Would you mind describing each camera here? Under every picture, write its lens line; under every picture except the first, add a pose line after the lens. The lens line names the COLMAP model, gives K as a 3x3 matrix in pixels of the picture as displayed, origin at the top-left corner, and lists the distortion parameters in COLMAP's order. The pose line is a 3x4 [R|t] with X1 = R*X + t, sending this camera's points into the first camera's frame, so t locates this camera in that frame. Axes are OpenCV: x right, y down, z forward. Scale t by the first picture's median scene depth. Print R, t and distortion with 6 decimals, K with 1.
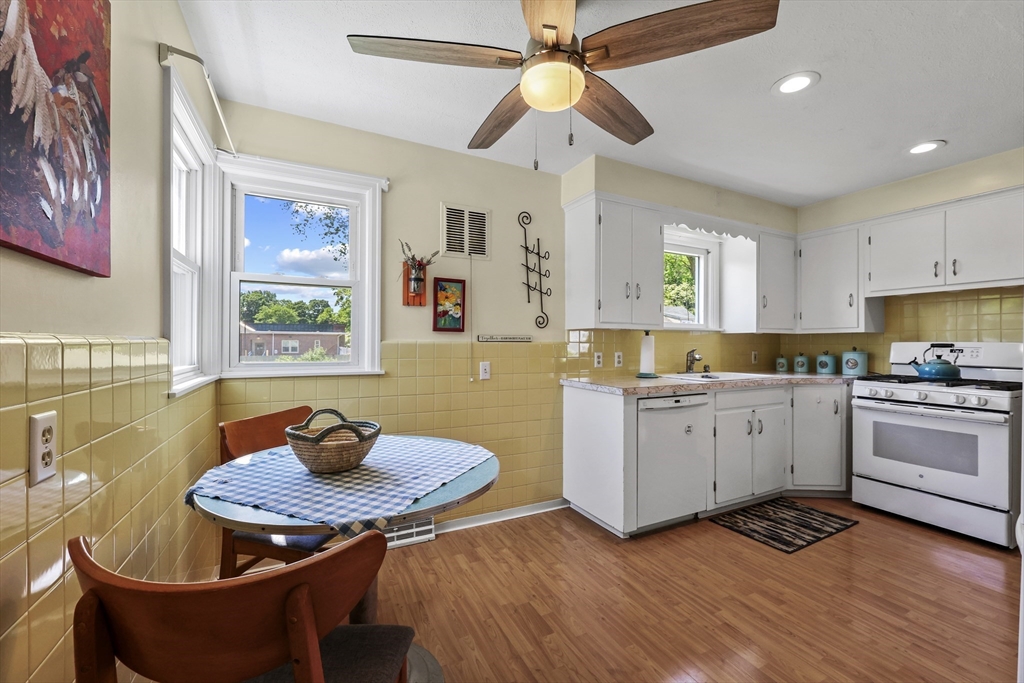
lens RADIAL K [[411.6, 0, 515.3], [0, 411.6, 339.5], [0, 0, 1]] dist [0.001159, 0.000548]
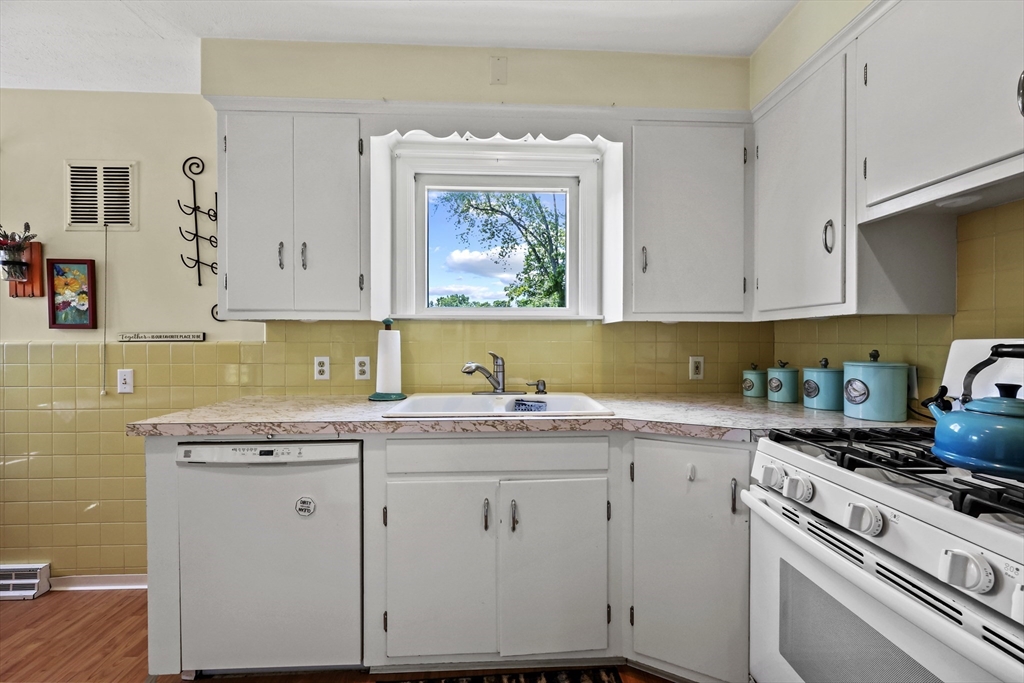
lens RADIAL K [[411.6, 0, 515.3], [0, 411.6, 339.5], [0, 0, 1]] dist [0.001159, 0.000548]
pose [[0.909817, -0.004312, -0.414986, 0.869418], [0.007990, 0.999943, 0.007126, 0.001850], [0.414932, -0.009799, 0.909800, 0.620617]]
